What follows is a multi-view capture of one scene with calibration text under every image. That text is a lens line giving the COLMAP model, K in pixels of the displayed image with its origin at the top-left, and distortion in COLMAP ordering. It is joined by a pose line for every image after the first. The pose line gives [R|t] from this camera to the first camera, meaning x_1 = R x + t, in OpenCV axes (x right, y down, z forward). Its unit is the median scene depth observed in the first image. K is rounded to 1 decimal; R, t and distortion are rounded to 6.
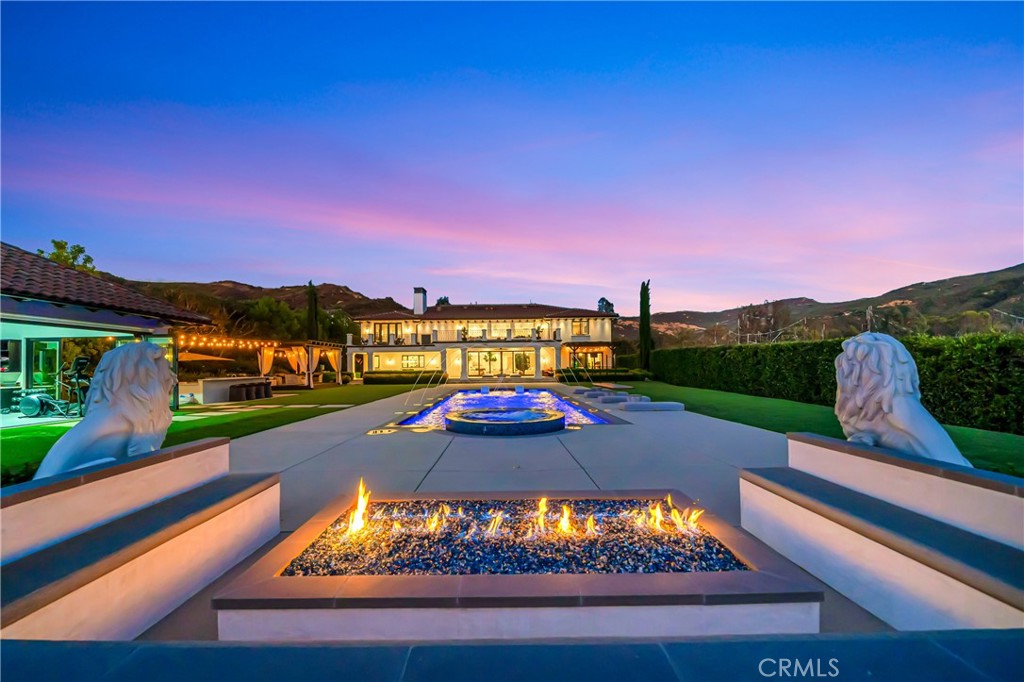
lens RADIAL K [[363.7, 0, 514.2], [0, 363.7, 354.9], [0, 0, 1]] dist [-0.000314, -0.000037]
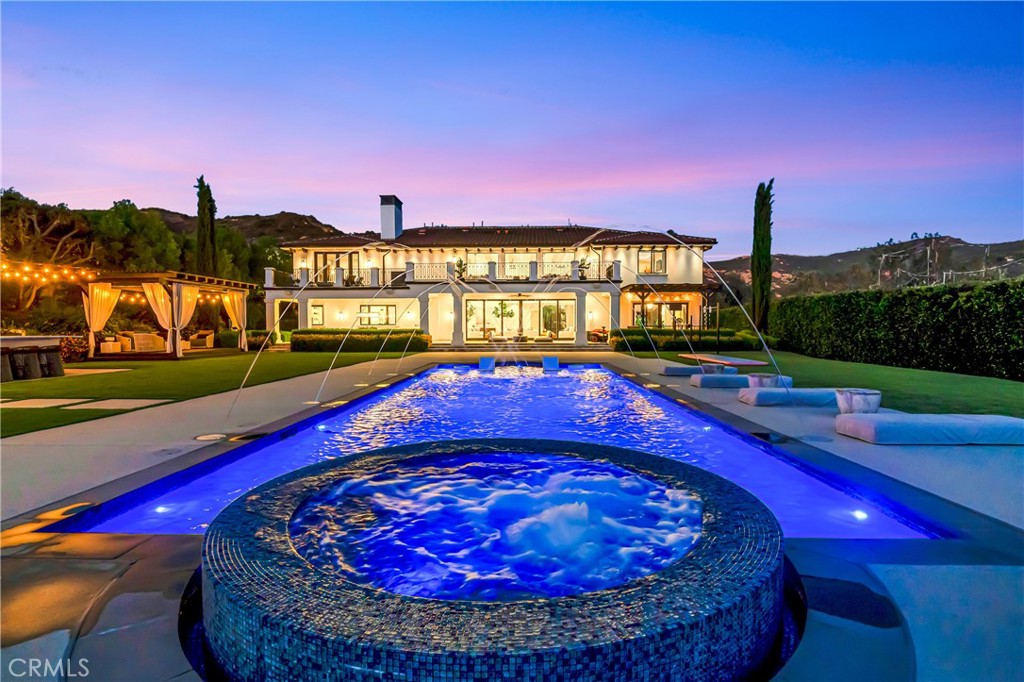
lens RADIAL K [[496.7, 0, 530.2], [0, 496.7, 341.2], [0, 0, 1]] dist [-0.002053, -0.000280]
pose [[0.999671, 0.010485, -0.023425, 0.000823], [-0.009117, 0.998291, 0.057727, 0.011831], [0.023990, -0.057494, 0.998058, 0.173522]]
